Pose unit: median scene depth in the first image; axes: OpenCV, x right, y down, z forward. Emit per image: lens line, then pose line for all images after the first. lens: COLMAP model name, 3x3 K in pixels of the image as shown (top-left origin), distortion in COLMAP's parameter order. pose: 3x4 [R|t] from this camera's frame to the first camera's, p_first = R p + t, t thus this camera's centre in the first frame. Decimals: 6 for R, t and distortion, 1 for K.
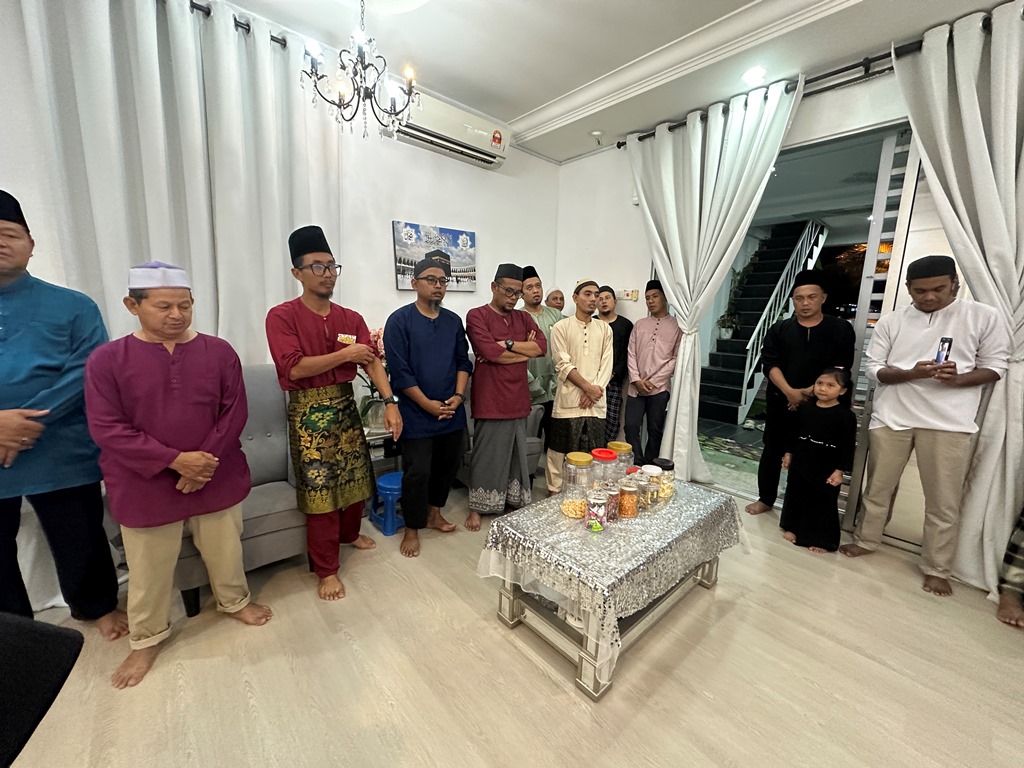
lens RADIAL K [[407.6, 0, 507.3], [0, 407.6, 384.8], [0, 0, 1]] dist [-0.002668, -0.000646]
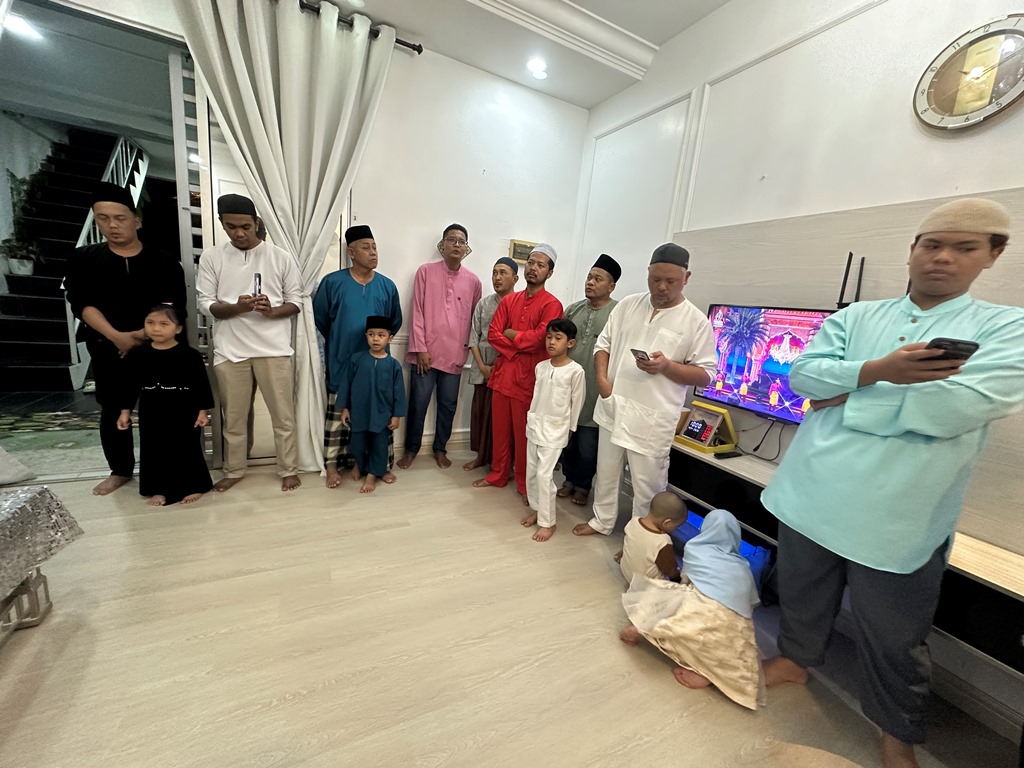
lens RADIAL K [[408.5, 0, 512.0], [0, 408.5, 384.0], [0, 0, 1]] dist [-0.002369, 0.000067]
pose [[0.246923, -0.190394, 0.950147, 0.099235], [0.077343, 0.981252, 0.176527, 0.032431], [-0.965944, 0.029899, 0.257020, 0.025480]]
